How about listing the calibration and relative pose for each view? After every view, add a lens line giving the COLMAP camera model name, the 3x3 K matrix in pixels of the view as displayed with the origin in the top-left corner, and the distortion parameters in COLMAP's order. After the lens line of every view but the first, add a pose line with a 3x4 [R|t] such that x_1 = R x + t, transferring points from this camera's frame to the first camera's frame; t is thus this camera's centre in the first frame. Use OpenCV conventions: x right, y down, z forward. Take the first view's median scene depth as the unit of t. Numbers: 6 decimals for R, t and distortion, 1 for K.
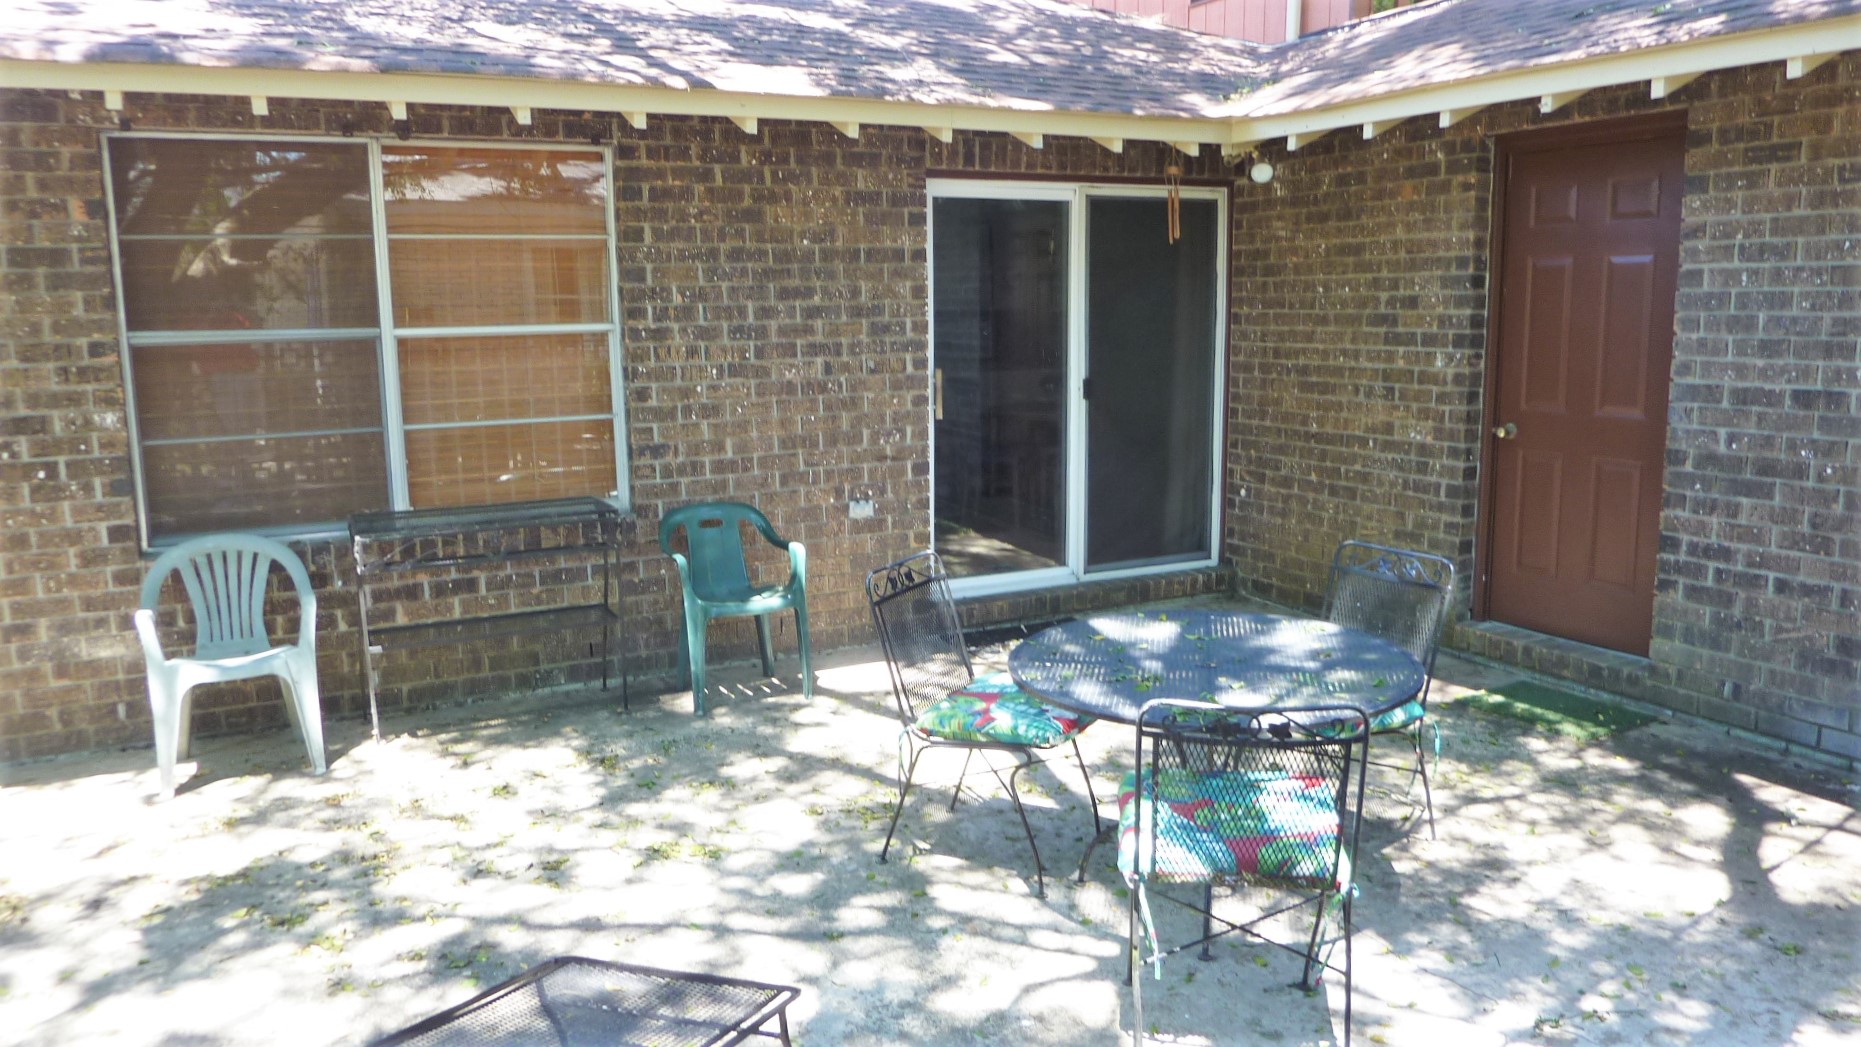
lens RADIAL K [[1353.8, 0, 927.4], [0, 1353.8, 536.3], [0, 0, 1]] dist [-0.057511, 0.002846]
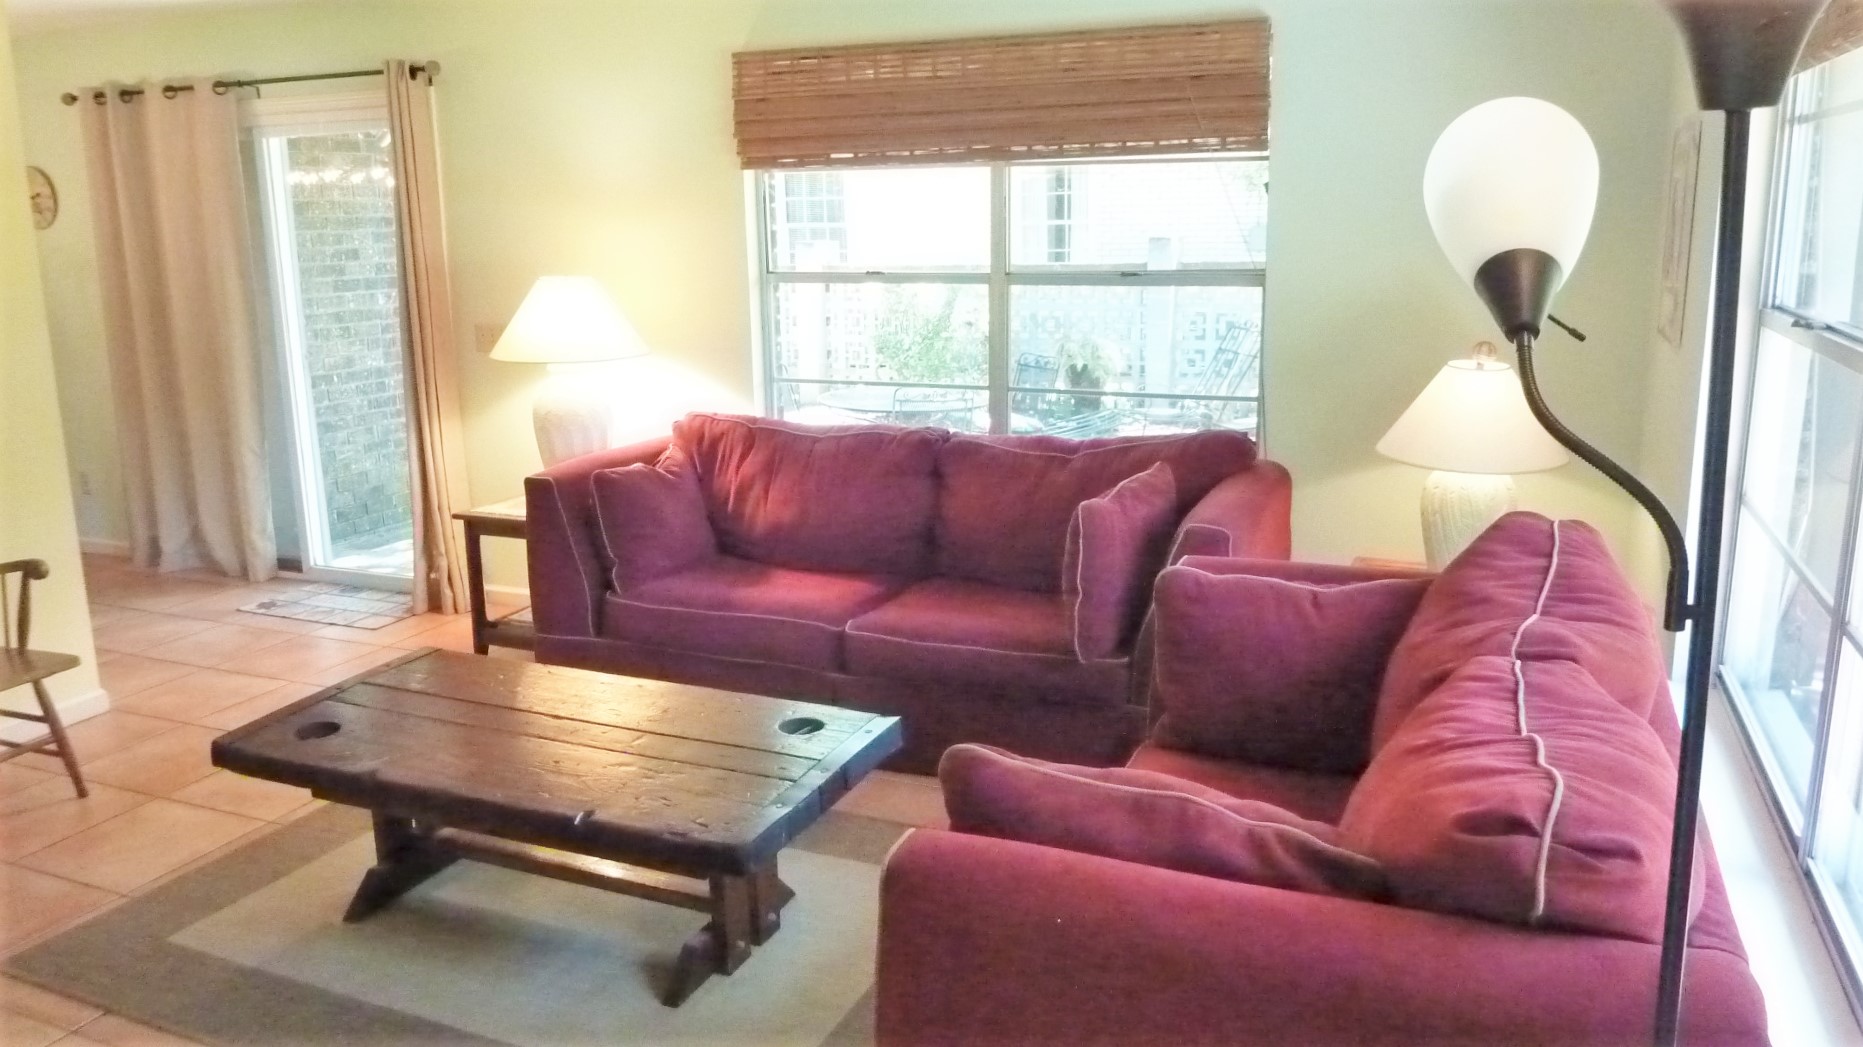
lens RADIAL K [[1355.3, 0, 925.6], [0, 1355.3, 517.8], [0, 0, 1]] dist [-0.057511, 0.002846]
pose [[-0.647154, -0.148648, 0.747726, -1.123915], [0.142469, 0.939946, 0.310168, -0.310830], [-0.748928, 0.307255, -0.587112, 1.721239]]
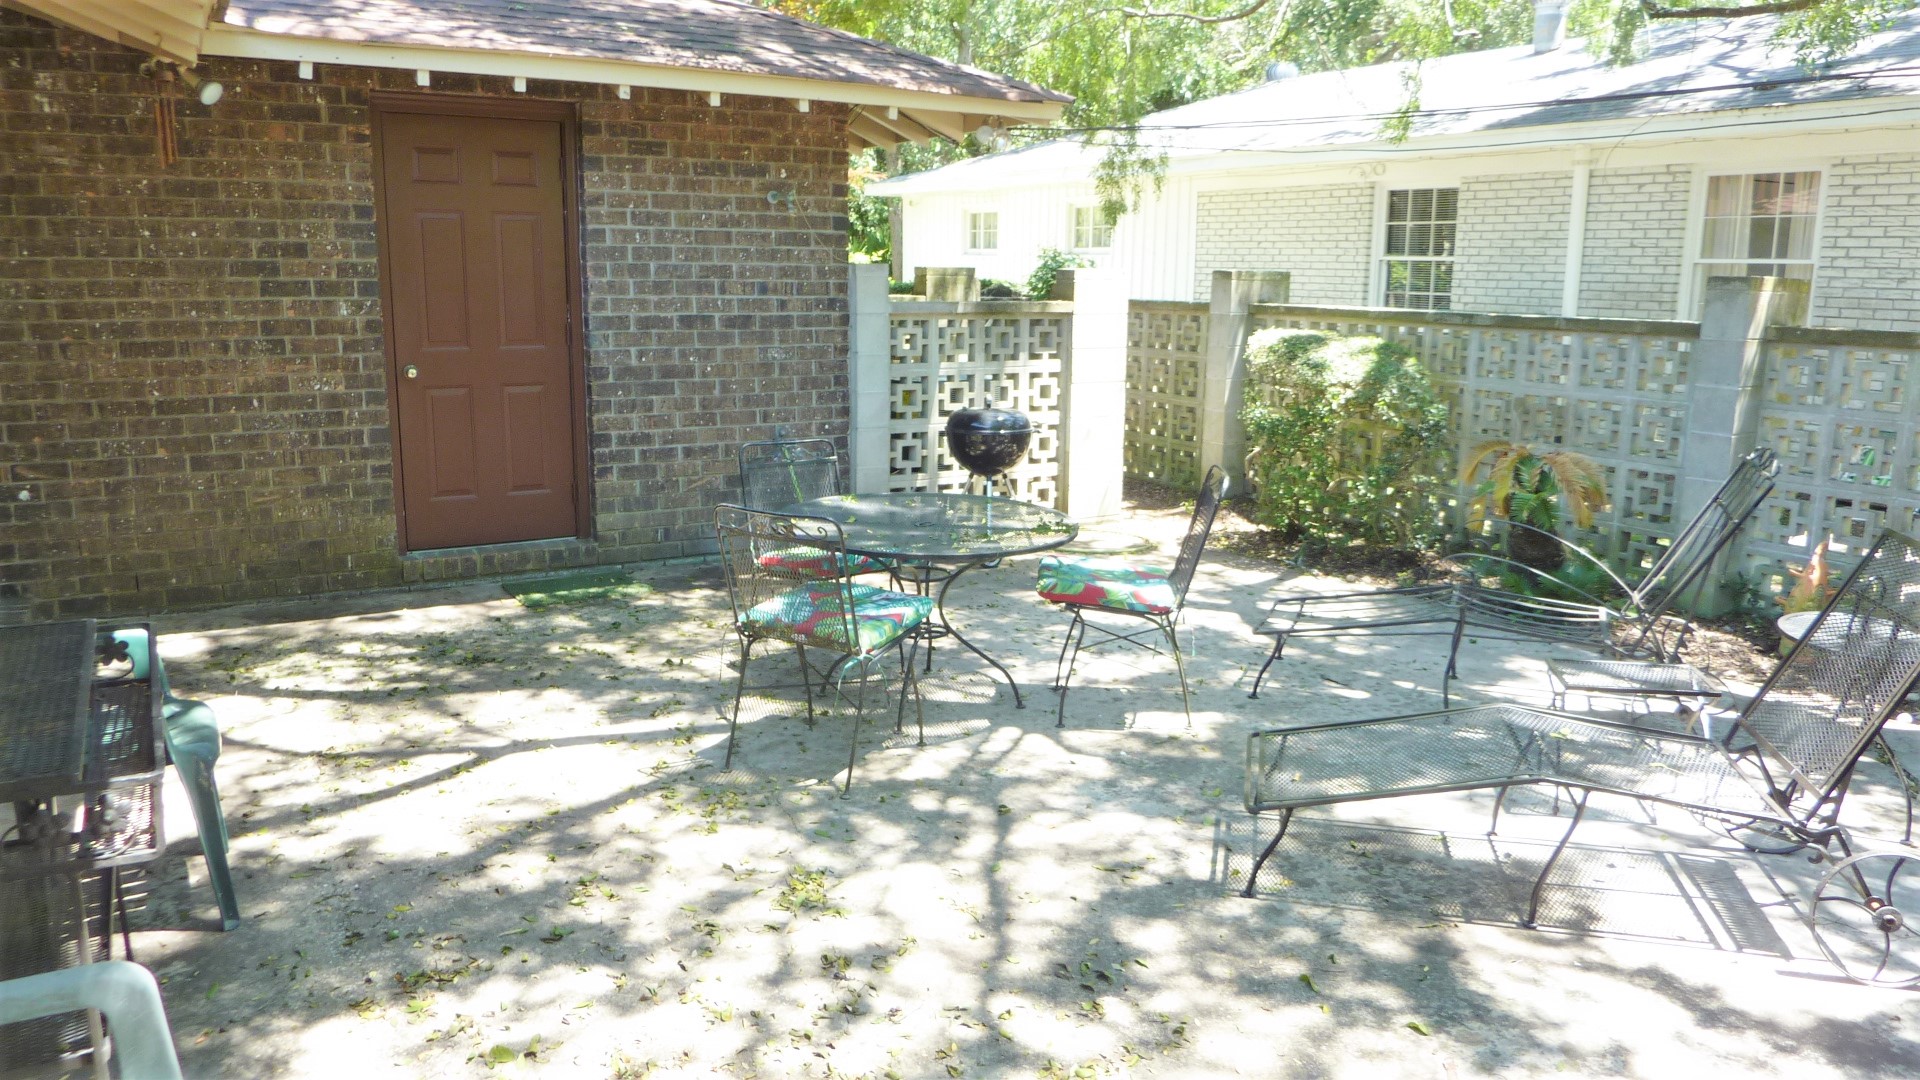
lens RADIAL K [[1396.7, 0, 962.2], [0, 1396.7, 538.4], [0, 0, 1]] dist [-0.057511, 0.002846]
pose [[-0.089509, -0.180182, 0.979552, -0.845953], [0.151784, 0.969545, 0.192211, -0.112232], [-0.984352, 0.165885, -0.059435, 0.769242]]
